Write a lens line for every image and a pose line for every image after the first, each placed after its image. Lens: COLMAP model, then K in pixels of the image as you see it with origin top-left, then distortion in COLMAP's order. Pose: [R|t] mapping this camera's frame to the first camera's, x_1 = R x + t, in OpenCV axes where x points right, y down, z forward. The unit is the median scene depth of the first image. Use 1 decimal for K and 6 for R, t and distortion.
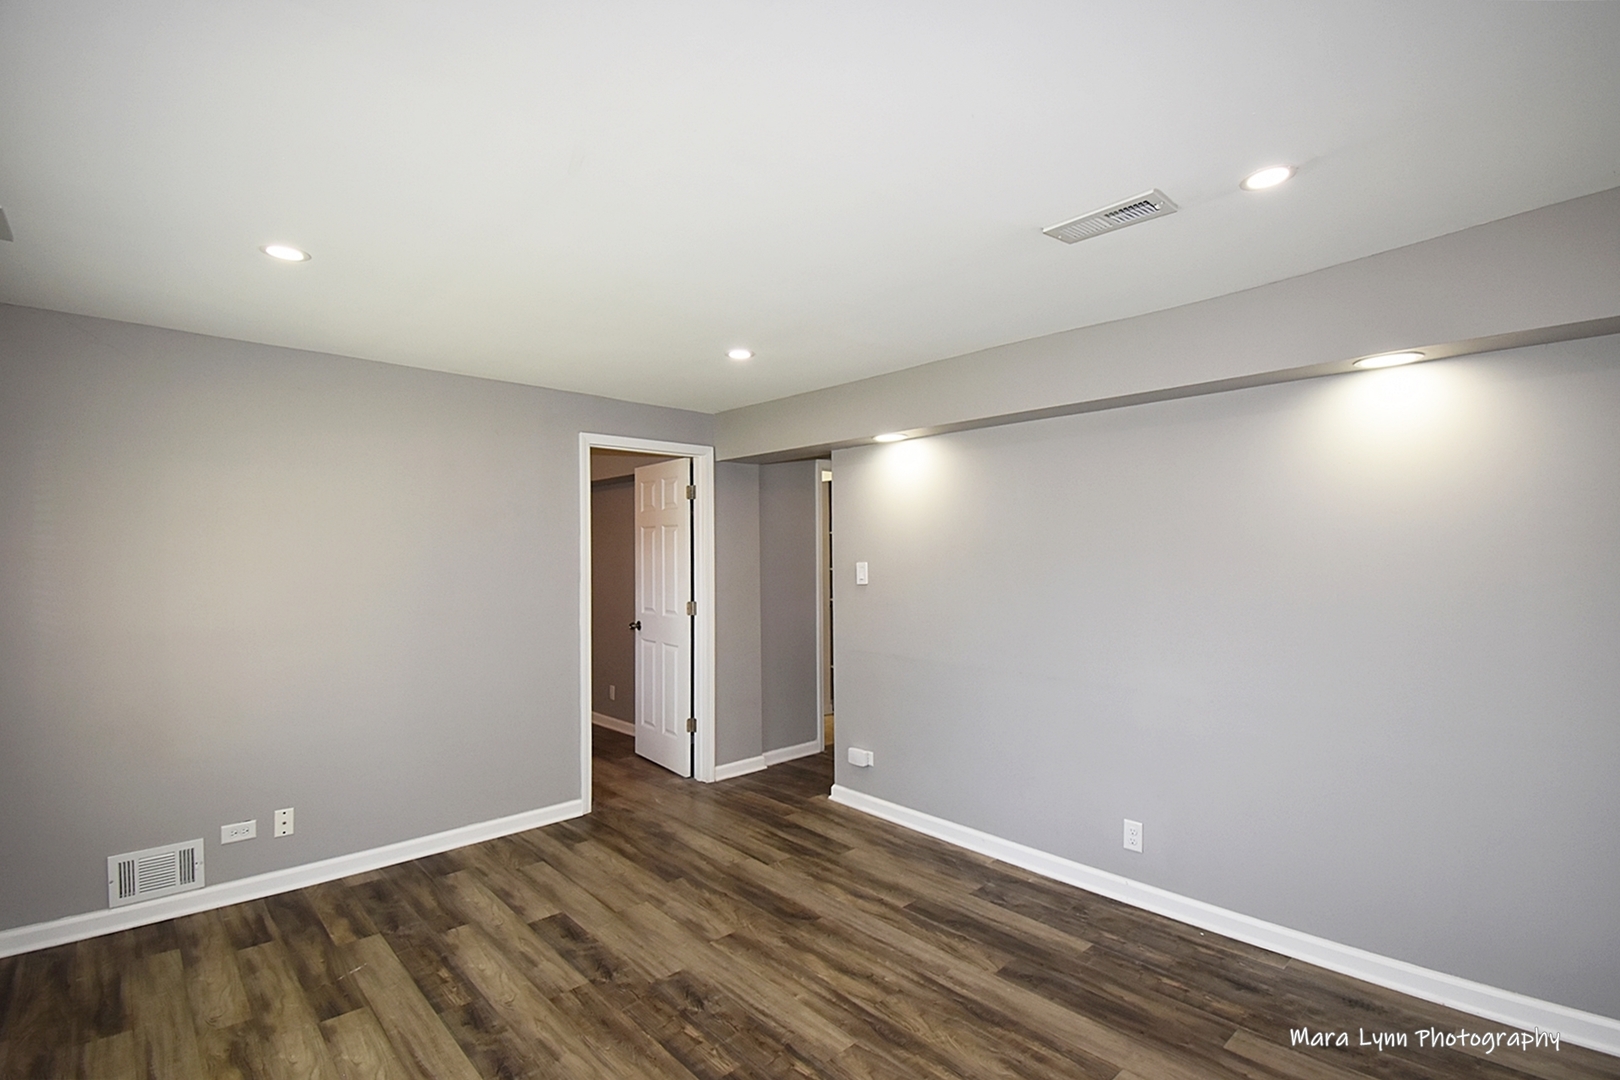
lens RADIAL K [[740.2, 0, 826.5], [0, 740.2, 545.5], [0, 0, 1]] dist [0.017492, -0.025361]
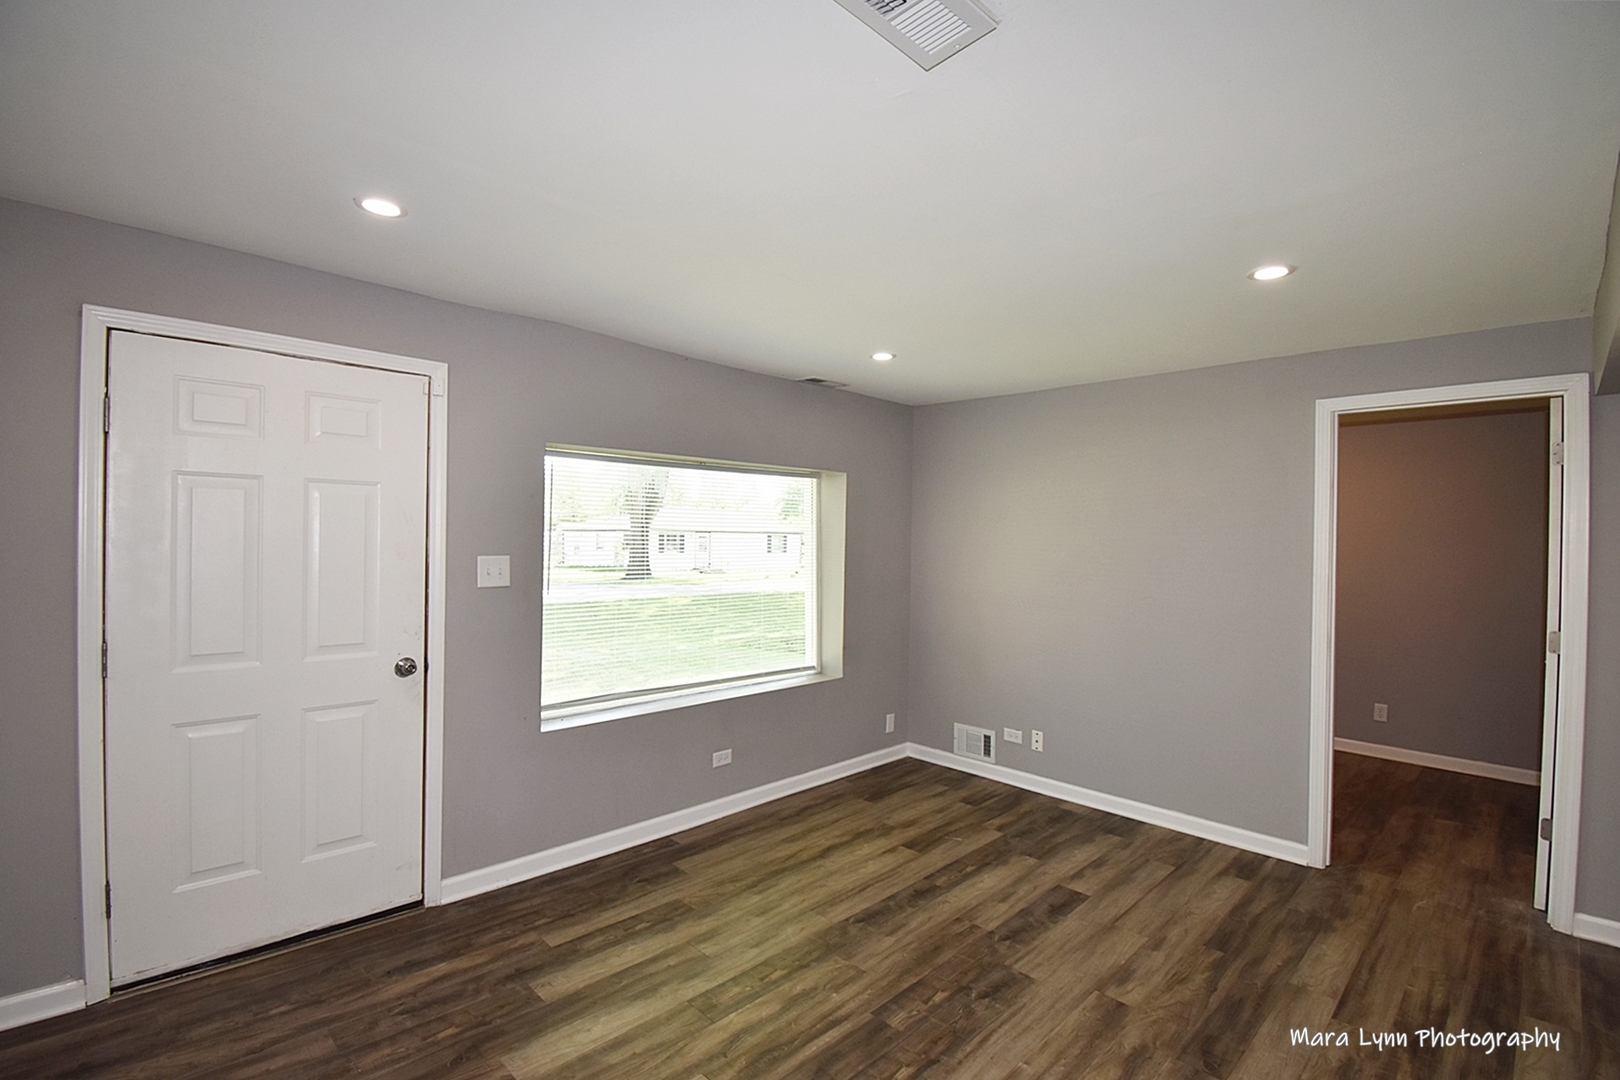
lens RADIAL K [[740.2, 0, 826.5], [0, 740.2, 545.5], [0, 0, 1]] dist [0.017492, -0.025361]
pose [[0.034283, 0.013797, -0.999317, 0.757403], [-0.005258, 0.999893, 0.013624, -0.001276], [0.999398, 0.004787, 0.034352, 0.702179]]
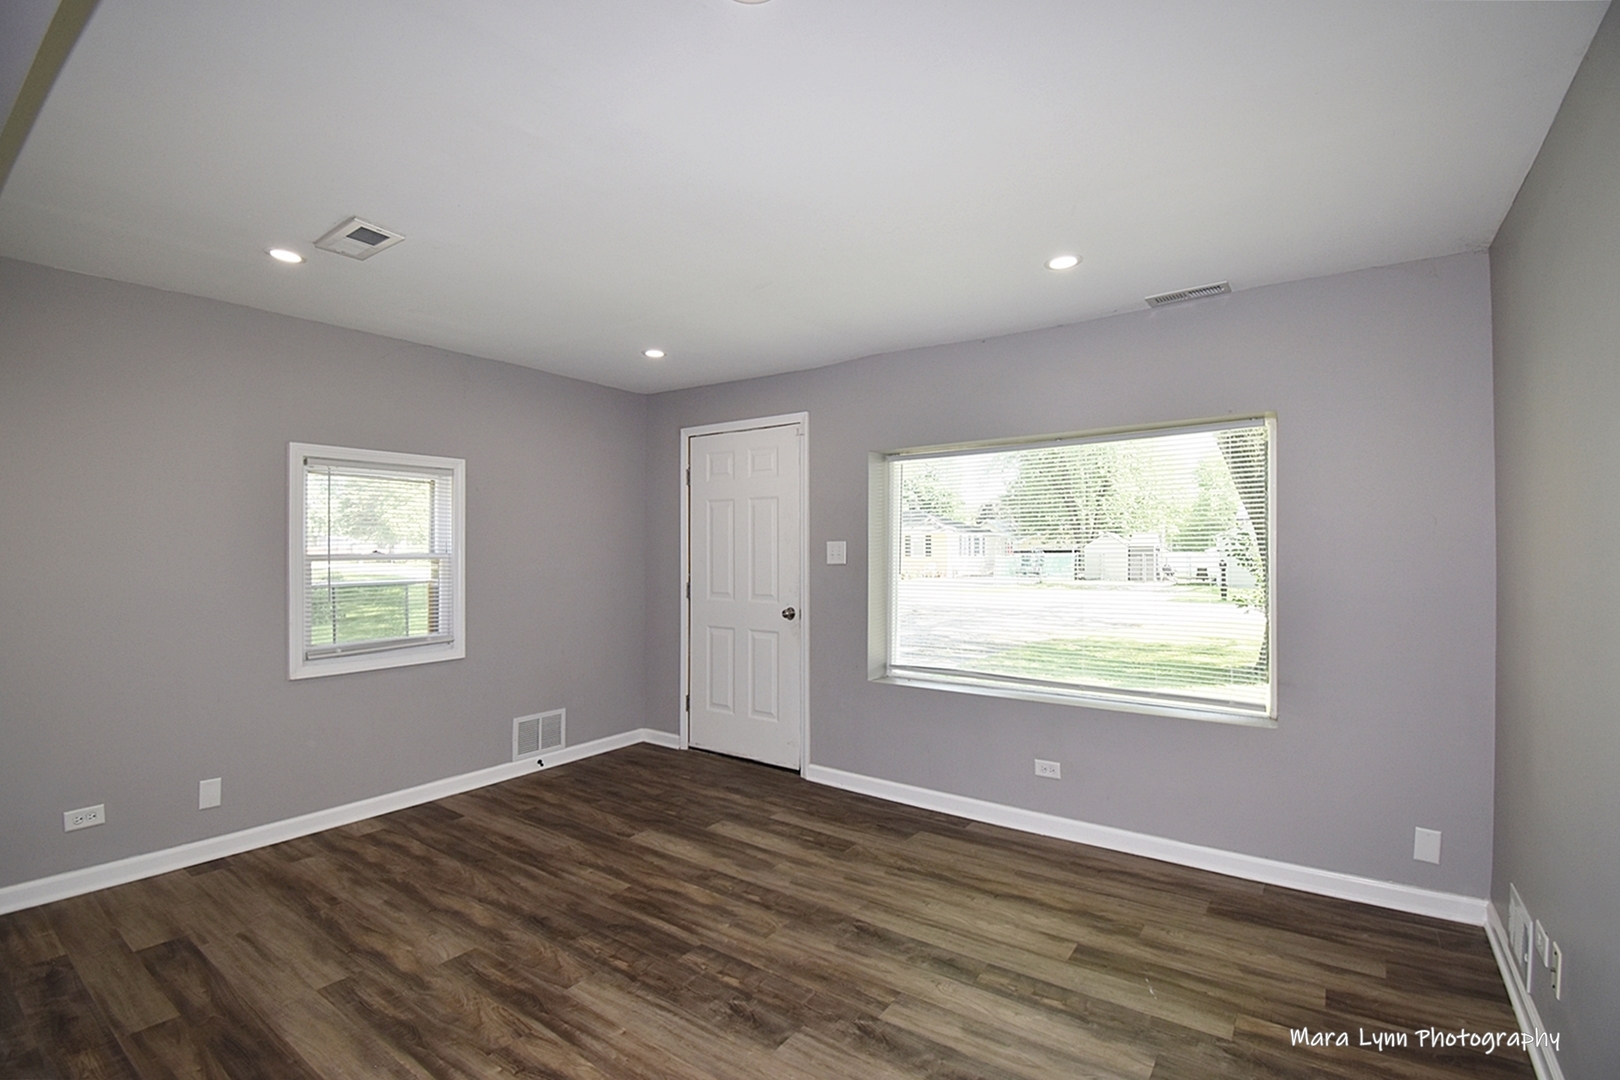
lens RADIAL K [[740.2, 0, 826.5], [0, 740.2, 545.5], [0, 0, 1]] dist [0.017492, -0.025361]
pose [[-0.981153, 0.006346, -0.193128, -0.102612], [0.009309, 0.999852, -0.014436, 0.065421], [0.193008, -0.015962, -0.981067, 1.786438]]
